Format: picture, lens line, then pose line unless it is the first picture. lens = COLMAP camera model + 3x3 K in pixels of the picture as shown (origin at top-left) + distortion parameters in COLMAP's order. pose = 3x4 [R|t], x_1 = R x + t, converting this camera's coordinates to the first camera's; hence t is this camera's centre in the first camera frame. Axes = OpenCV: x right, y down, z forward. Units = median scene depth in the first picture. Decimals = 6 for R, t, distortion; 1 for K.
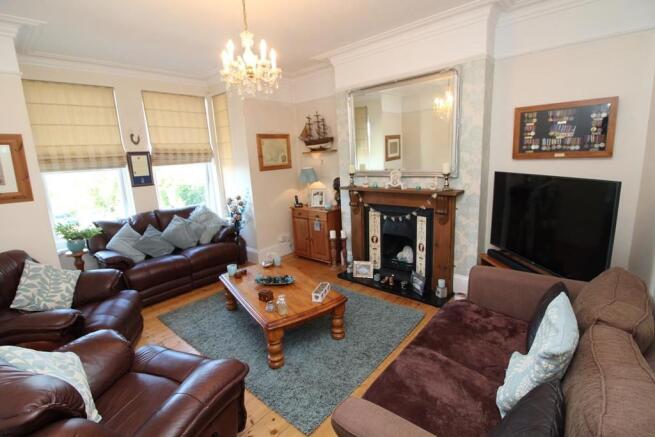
lens RADIAL K [[305.3, 0, 327.6], [0, 305.3, 216.1], [0, 0, 1]] dist [-0.029273, -0.000241]
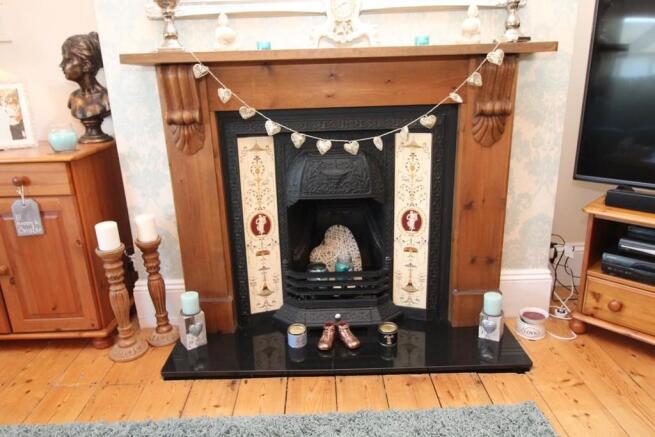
lens RADIAL K [[480.9, 0, 327.5], [0, 480.9, 220.3], [0, 0, 1]] dist [-0.010048, -0.002043]
pose [[0.744205, -0.180587, 0.643076, -0.119413], [0.123415, 0.983359, 0.133321, 0.012555], [-0.656450, -0.019853, 0.754108, 0.571311]]
